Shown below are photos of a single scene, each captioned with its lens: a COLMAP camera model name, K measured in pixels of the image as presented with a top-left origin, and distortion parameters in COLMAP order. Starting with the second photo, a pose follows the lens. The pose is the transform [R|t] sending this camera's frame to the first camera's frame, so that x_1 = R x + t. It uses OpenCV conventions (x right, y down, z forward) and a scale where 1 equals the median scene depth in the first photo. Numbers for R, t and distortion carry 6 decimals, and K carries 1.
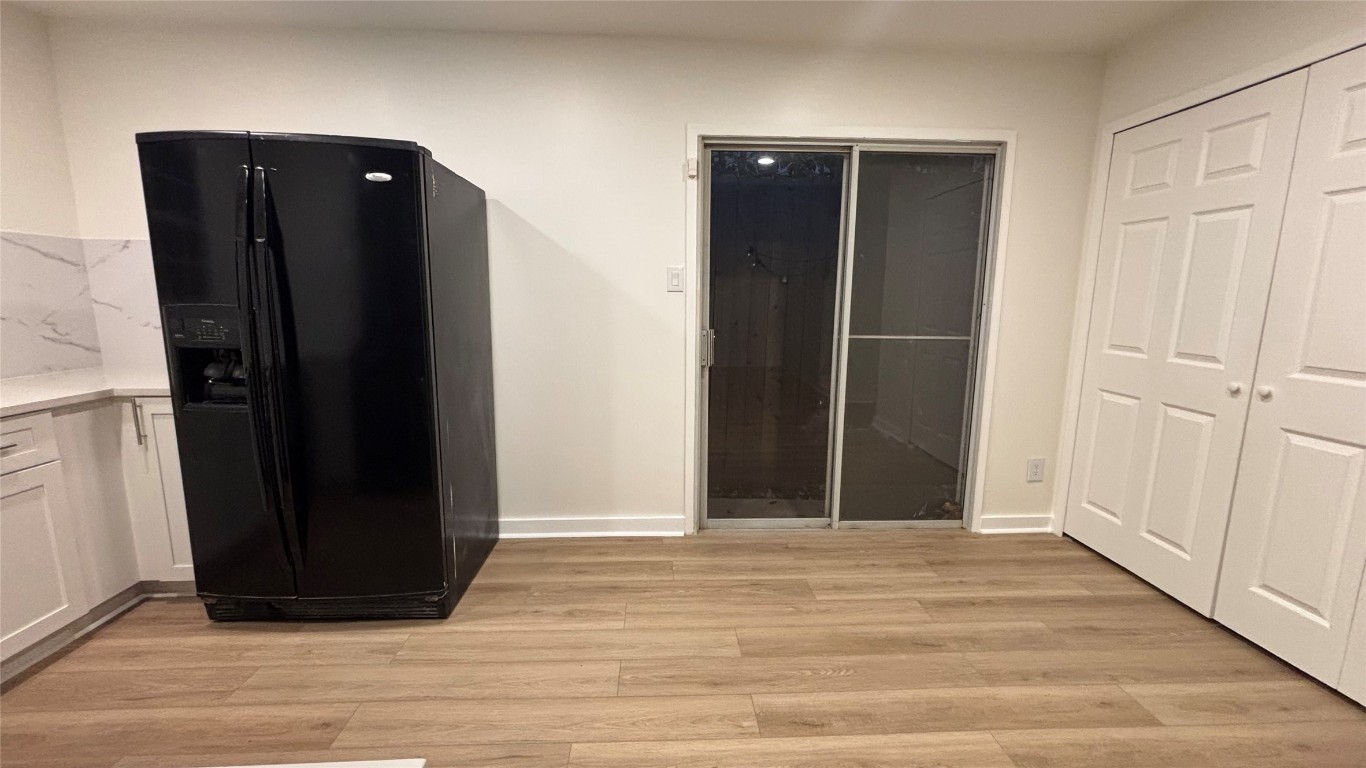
lens RADIAL K [[556.5, 0, 684.1], [0, 556.5, 384.6], [0, 0, 1]] dist [0.000896, -0.000117]
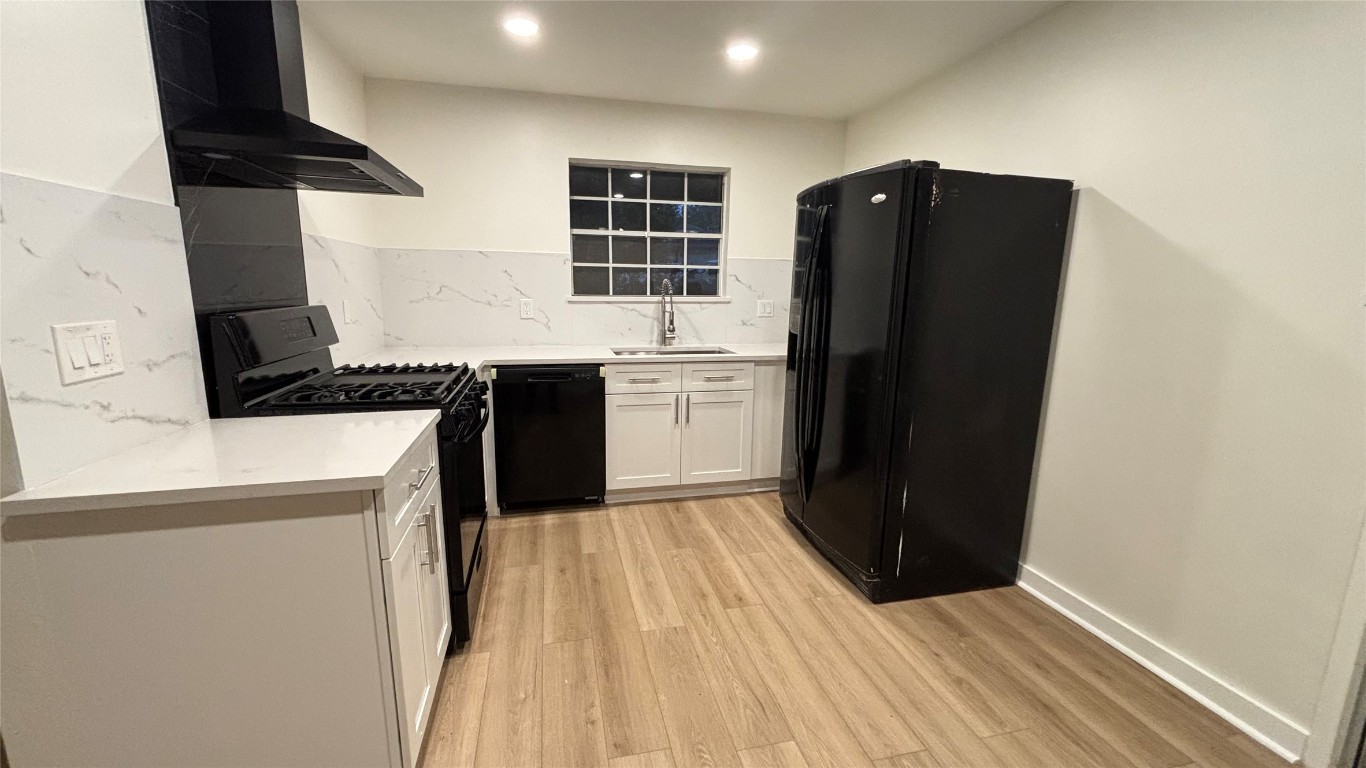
lens RADIAL K [[556.5, 0, 687.7], [0, 556.5, 384.5], [0, 0, 1]] dist [0.000896, -0.000117]
pose [[0.198021, 0.171810, -0.965023, 0.485493], [-0.178941, 0.974311, 0.136745, -0.075778], [0.963726, 0.145604, 0.223678, 0.371579]]
